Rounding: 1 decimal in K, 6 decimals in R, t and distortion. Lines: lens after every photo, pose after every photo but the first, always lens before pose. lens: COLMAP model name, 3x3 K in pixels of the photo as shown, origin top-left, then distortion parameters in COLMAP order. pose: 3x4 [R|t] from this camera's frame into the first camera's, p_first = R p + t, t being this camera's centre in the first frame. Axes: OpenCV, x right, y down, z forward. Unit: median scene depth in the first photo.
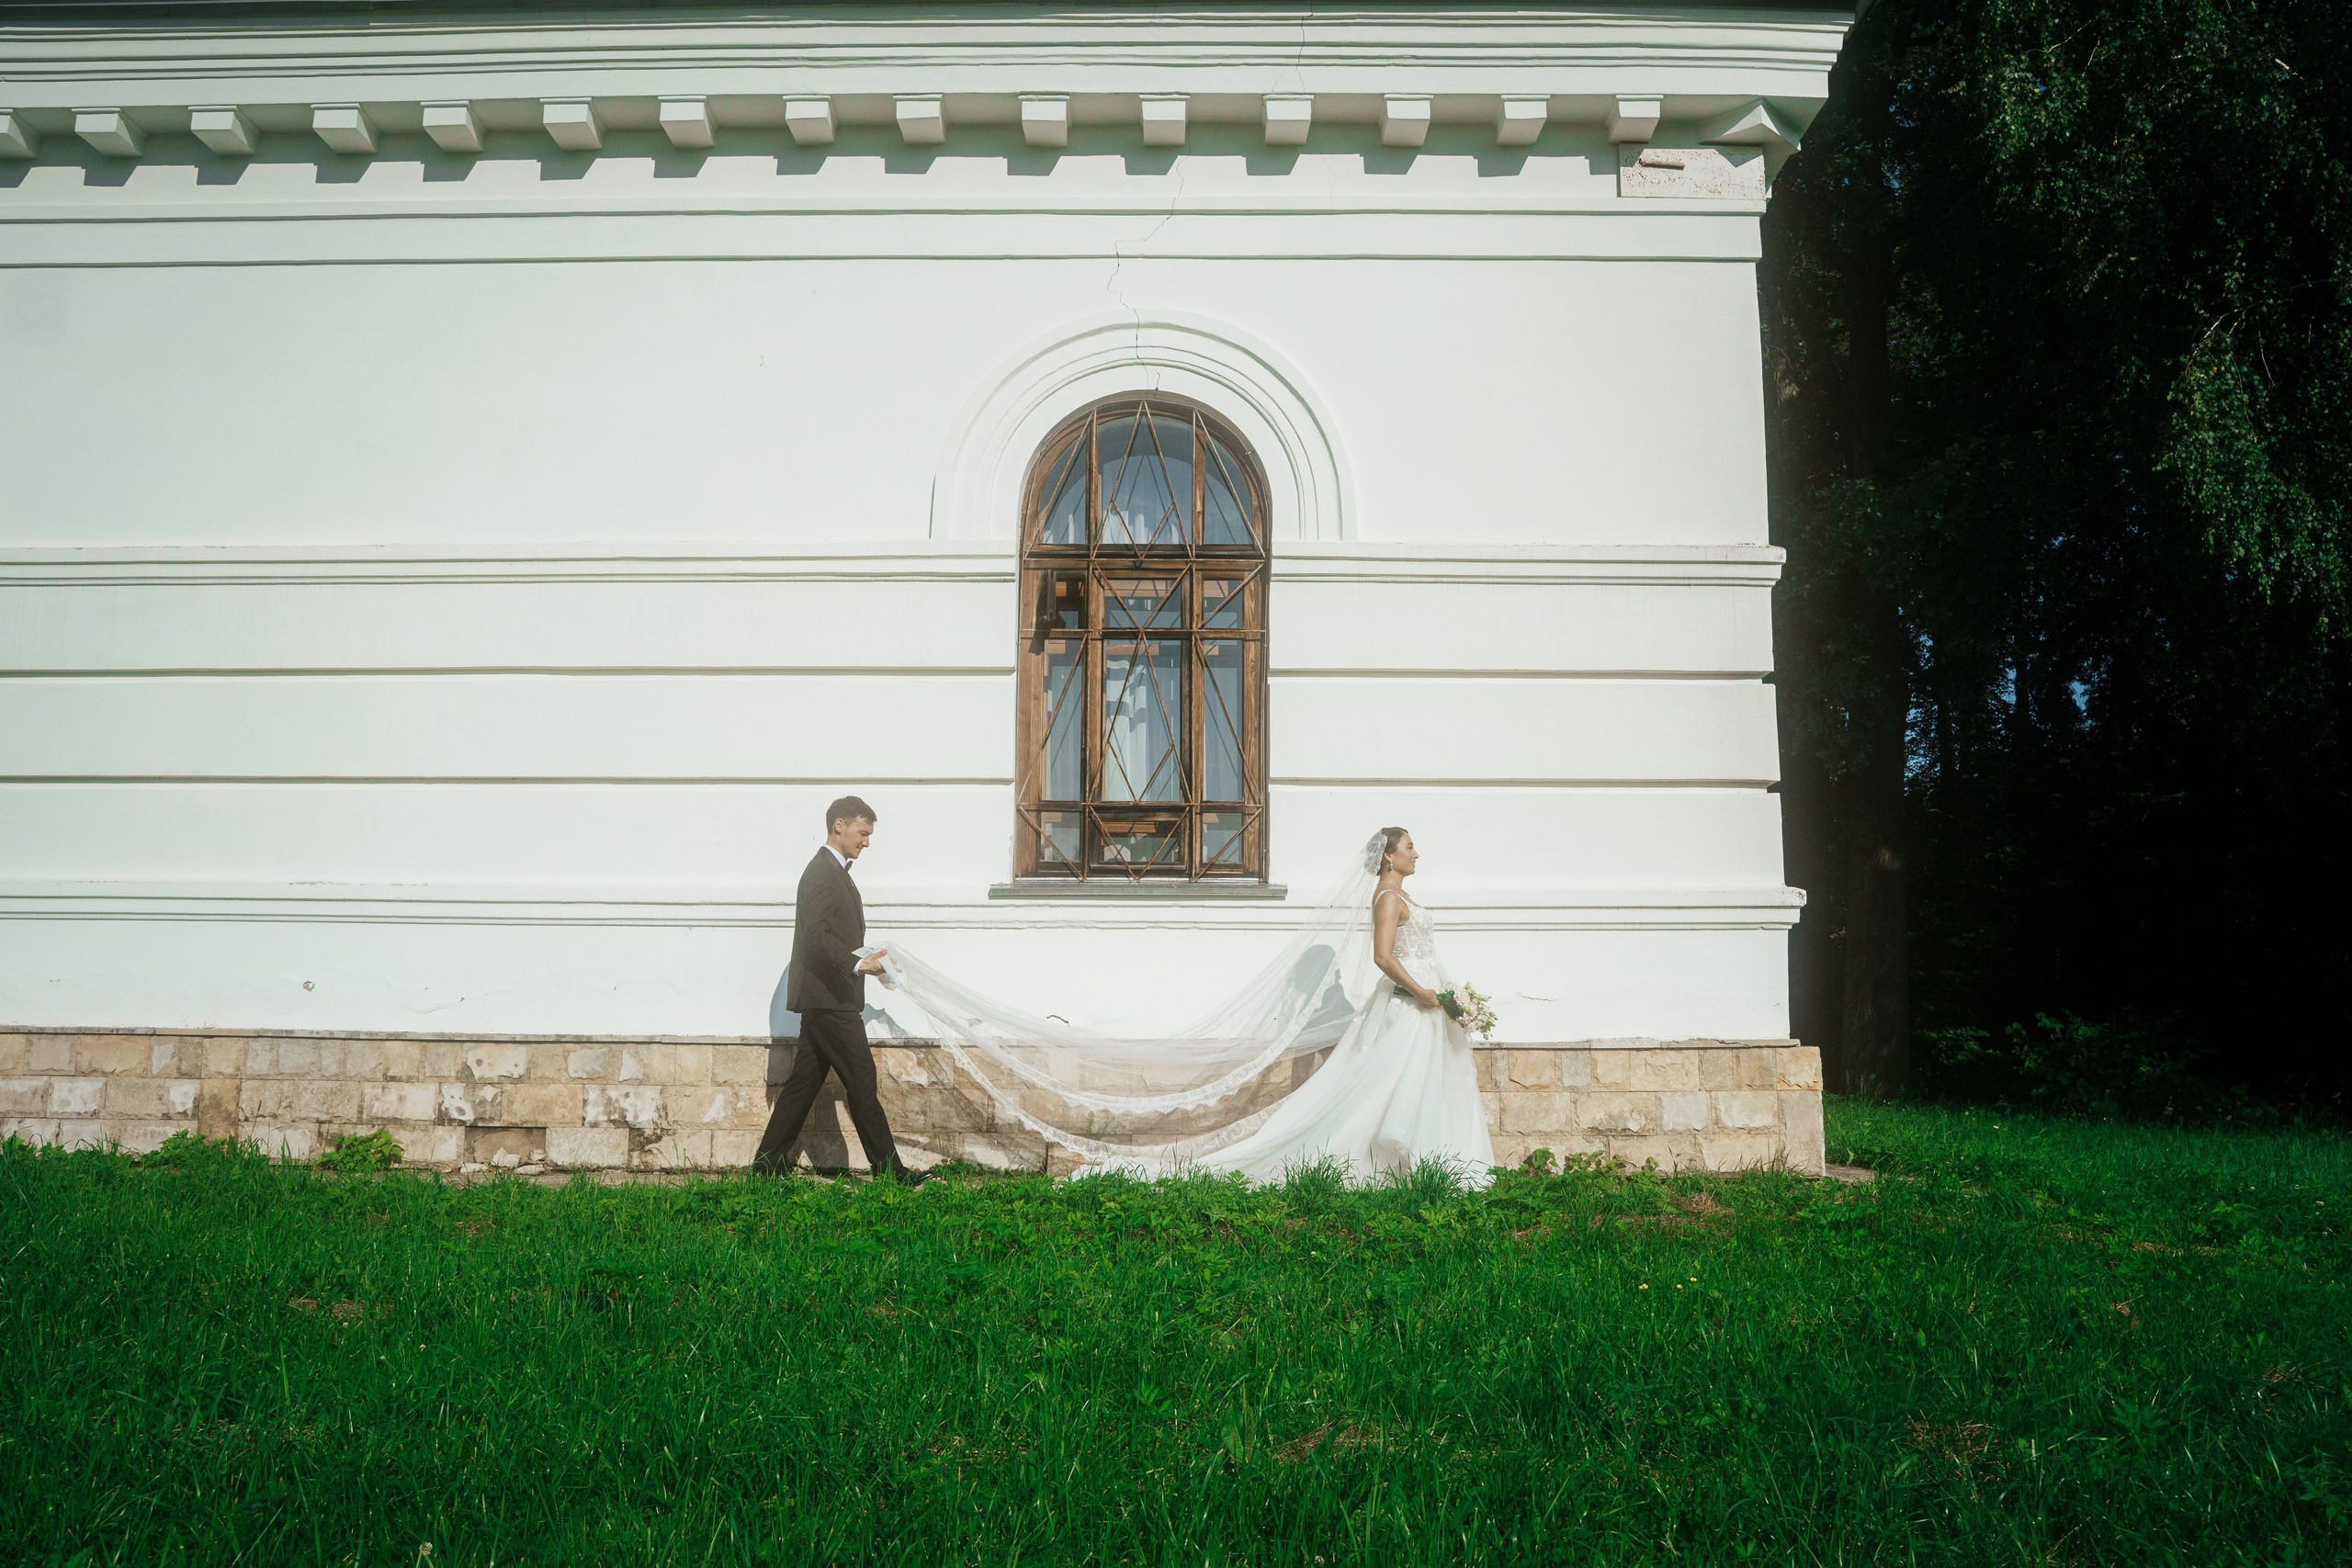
lens RADIAL K [[1887.7, 0, 1156.6], [0, 1887.7, 772.5], [0, 0, 1]] dist [-0.104912, 0.076441]
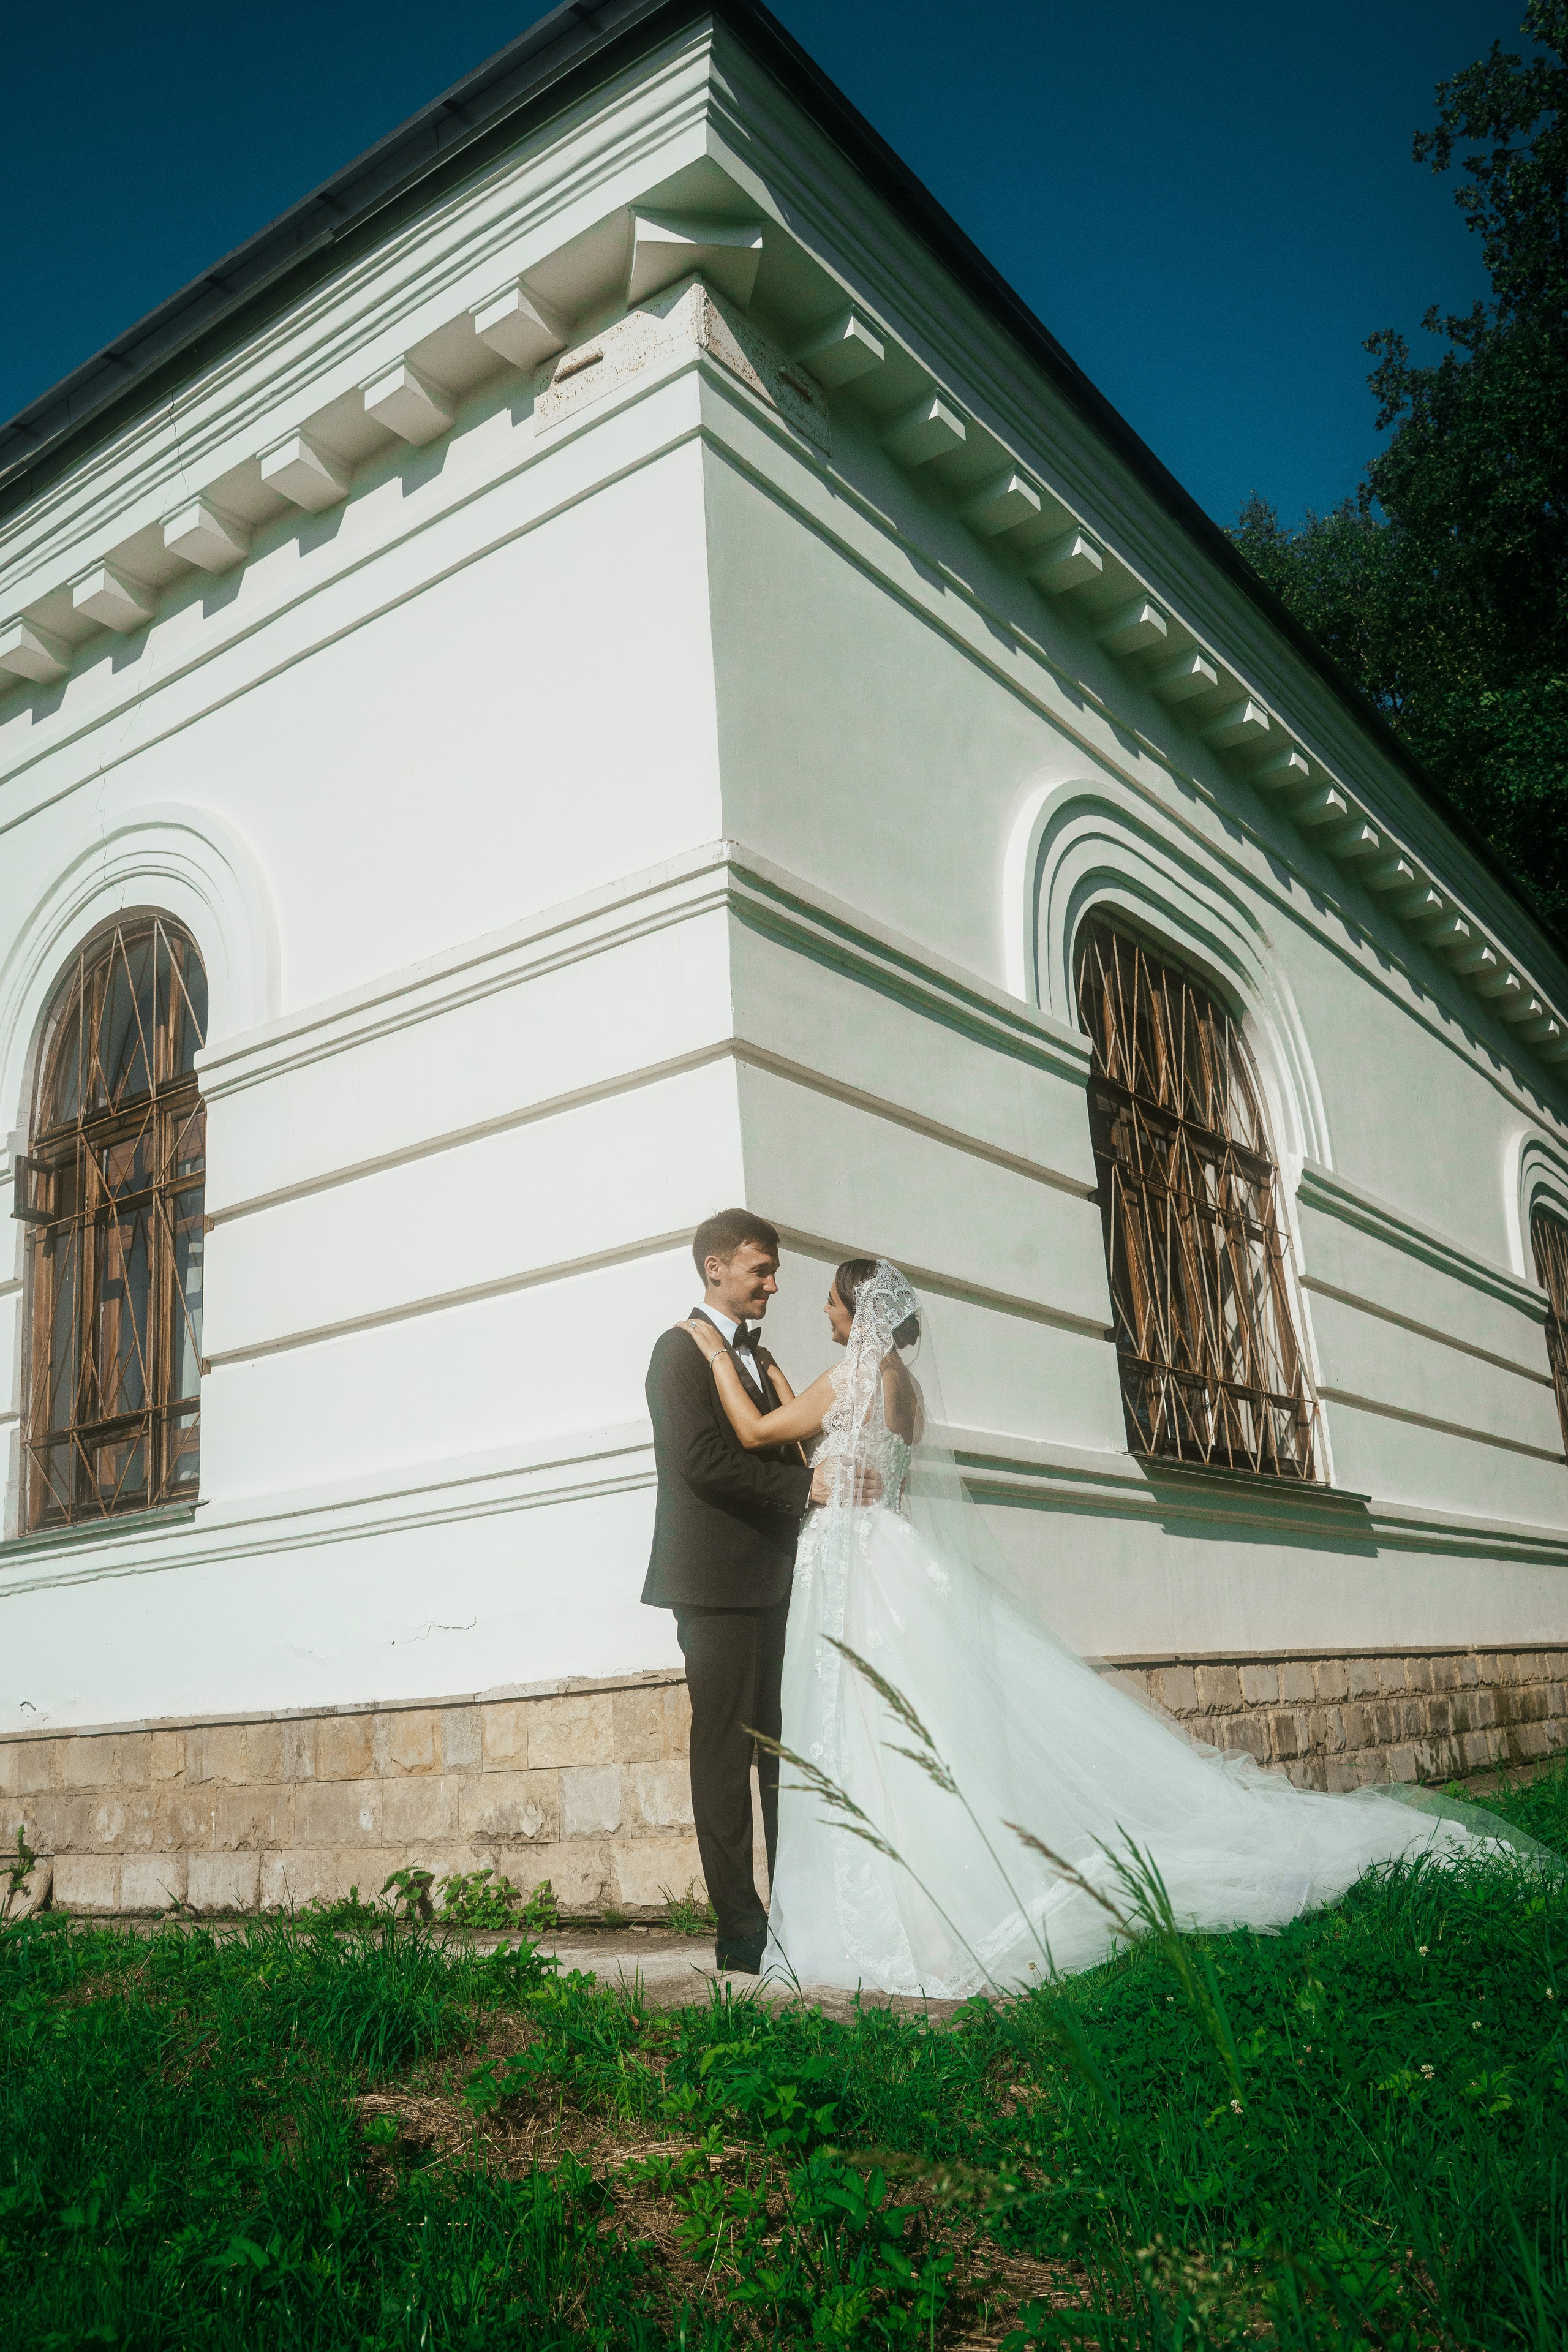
lens RADIAL K [[1887.8, 0, 784.0], [0, 1887.8, 1176.0], [0, 0, 1]] dist [-0.104912, 0.076441]
pose [[0.817477, -0.226899, -0.529385, 0.685512], [0.165935, 0.972943, -0.160774, 0.093619], [0.551540, 0.043586, 0.833009, 0.528510]]
